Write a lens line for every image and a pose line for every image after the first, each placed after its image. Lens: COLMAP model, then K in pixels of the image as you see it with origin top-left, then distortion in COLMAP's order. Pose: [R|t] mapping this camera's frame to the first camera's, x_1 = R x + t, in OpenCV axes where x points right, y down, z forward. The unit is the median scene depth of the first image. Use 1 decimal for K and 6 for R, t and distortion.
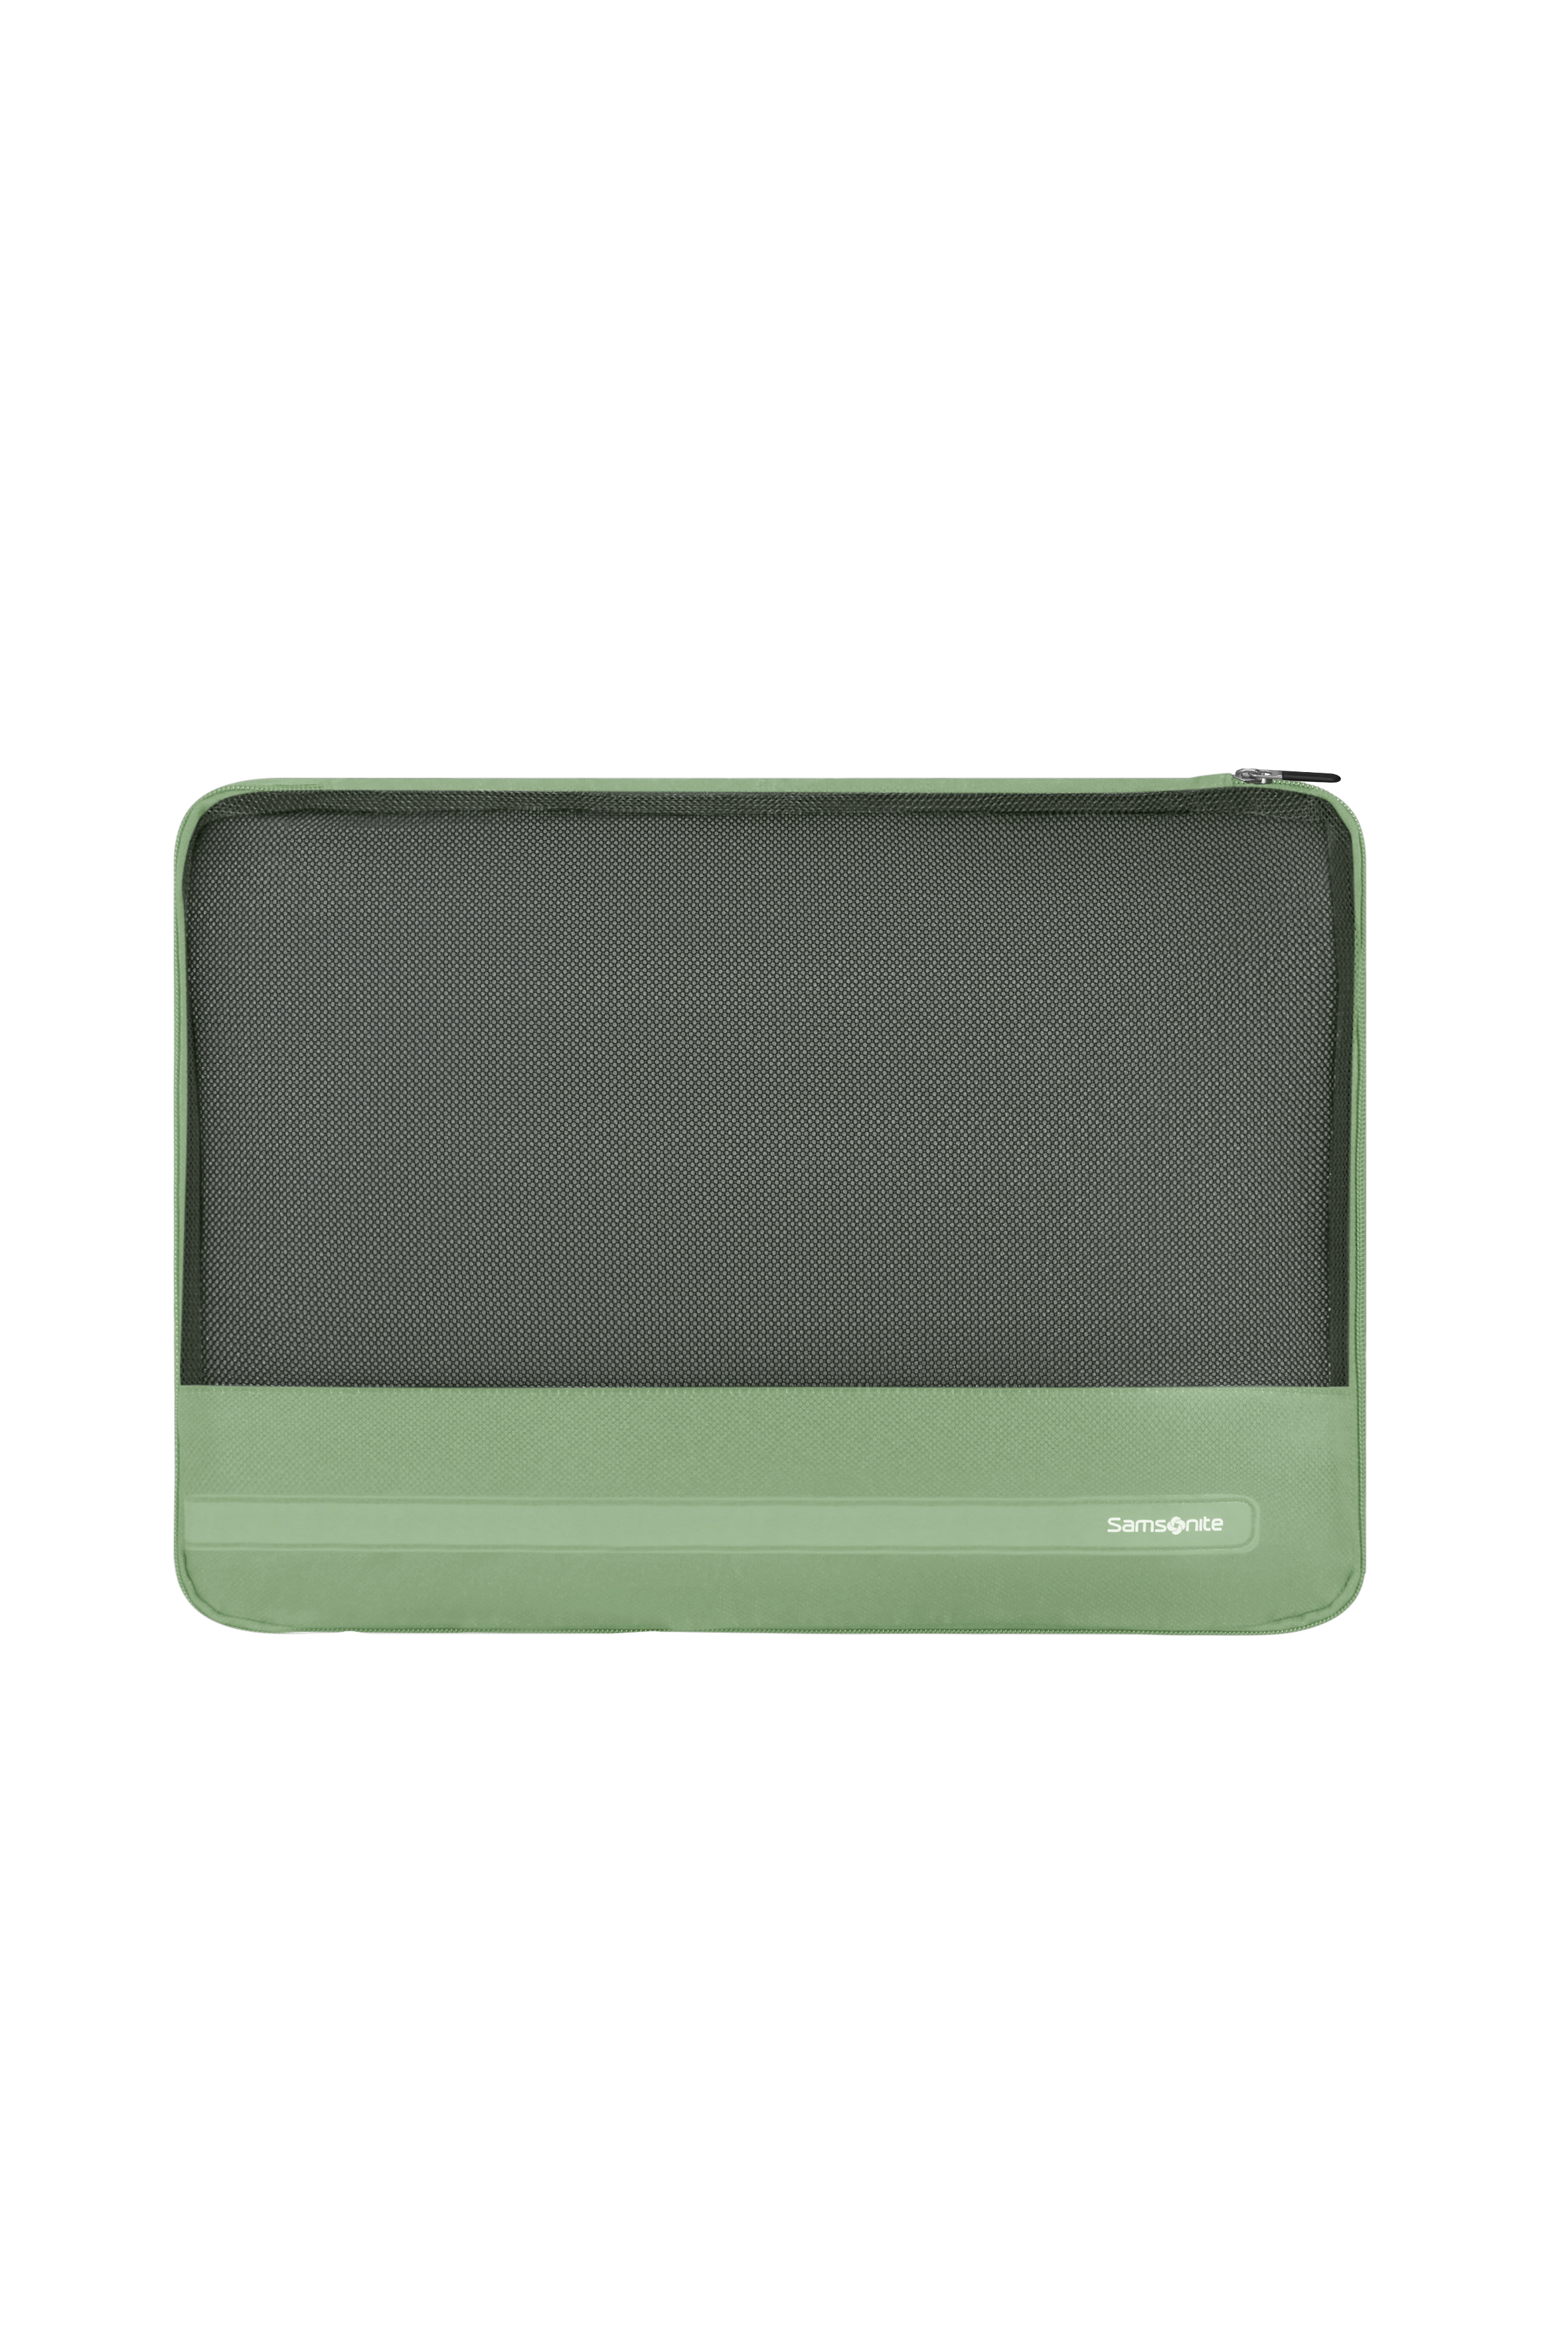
lens RADIAL K [[5428.8, 0, 785.7], [0, 5428.8, 1170.4], [0, 0, 1]] dist [-0.119929, 0.000000]
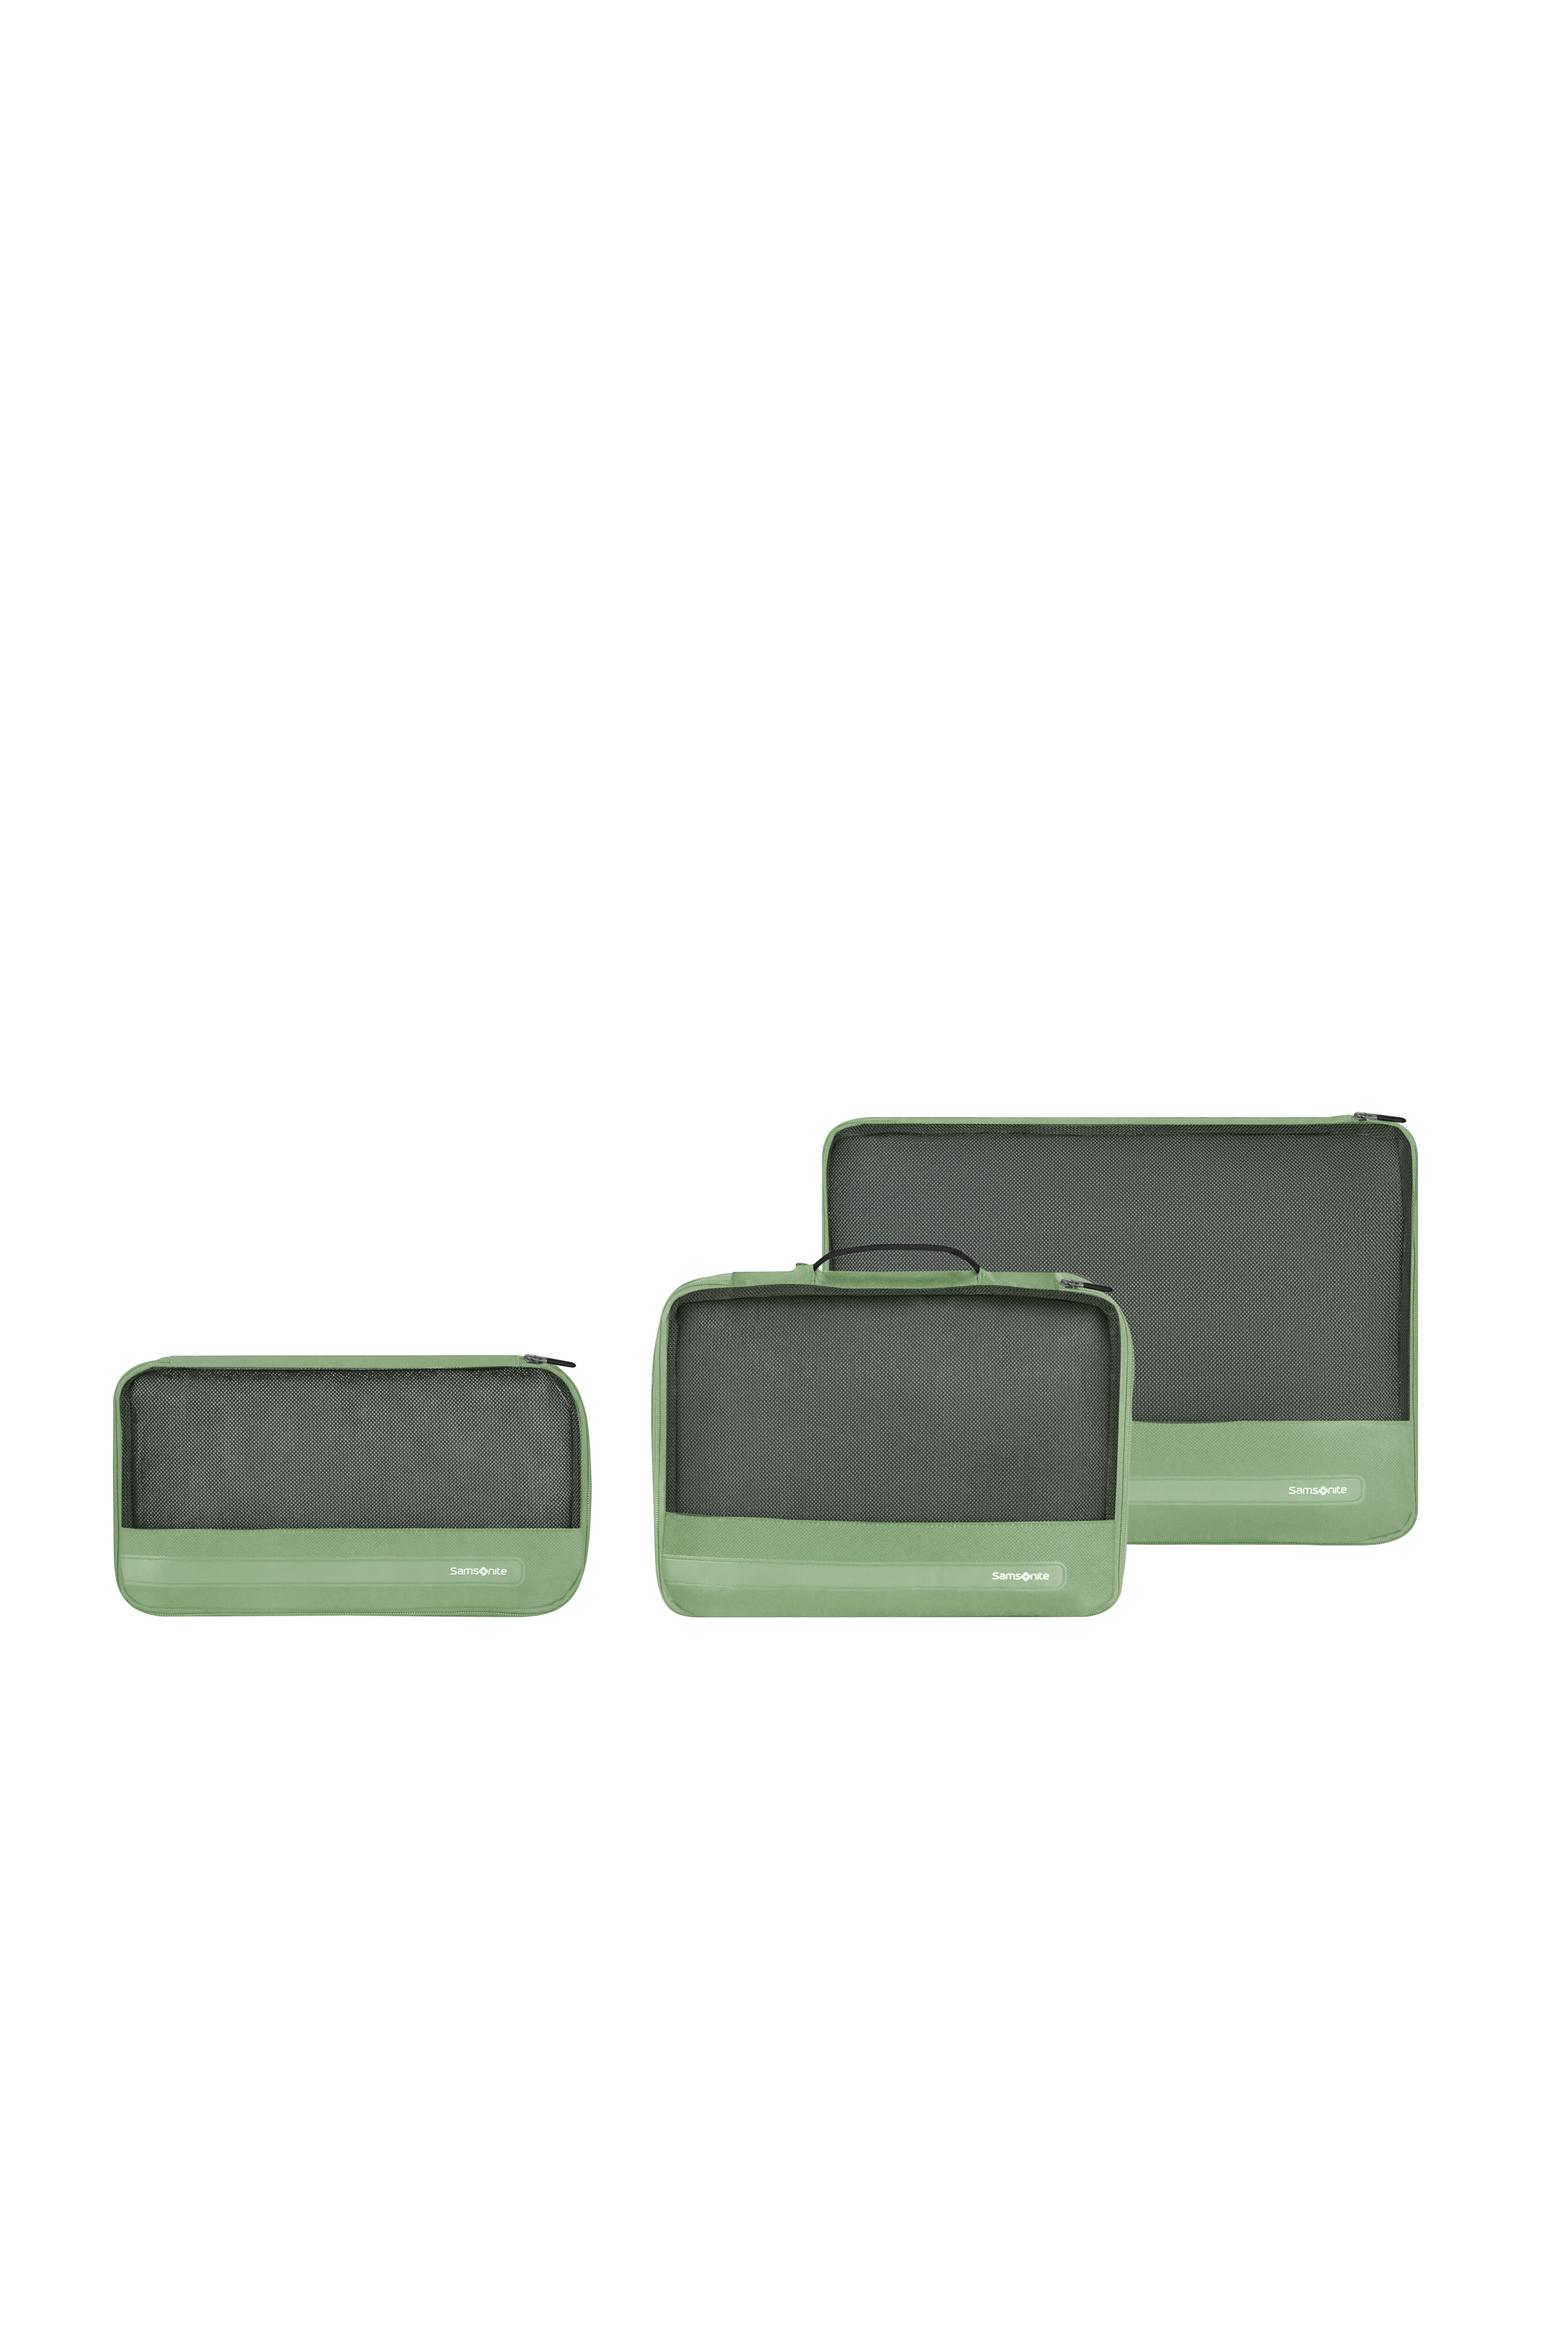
lens RADIAL K [[5428.8, 0, 781.3], [0, 5428.8, 1185.8], [0, 0, 1]] dist [-0.119929, 0.000000]
pose [[0.999913, -0.000034, -0.013223, -0.101347], [0.000012, 0.999999, -0.001688, -0.043602], [0.013223, 0.001688, 0.999911, -1.001147]]
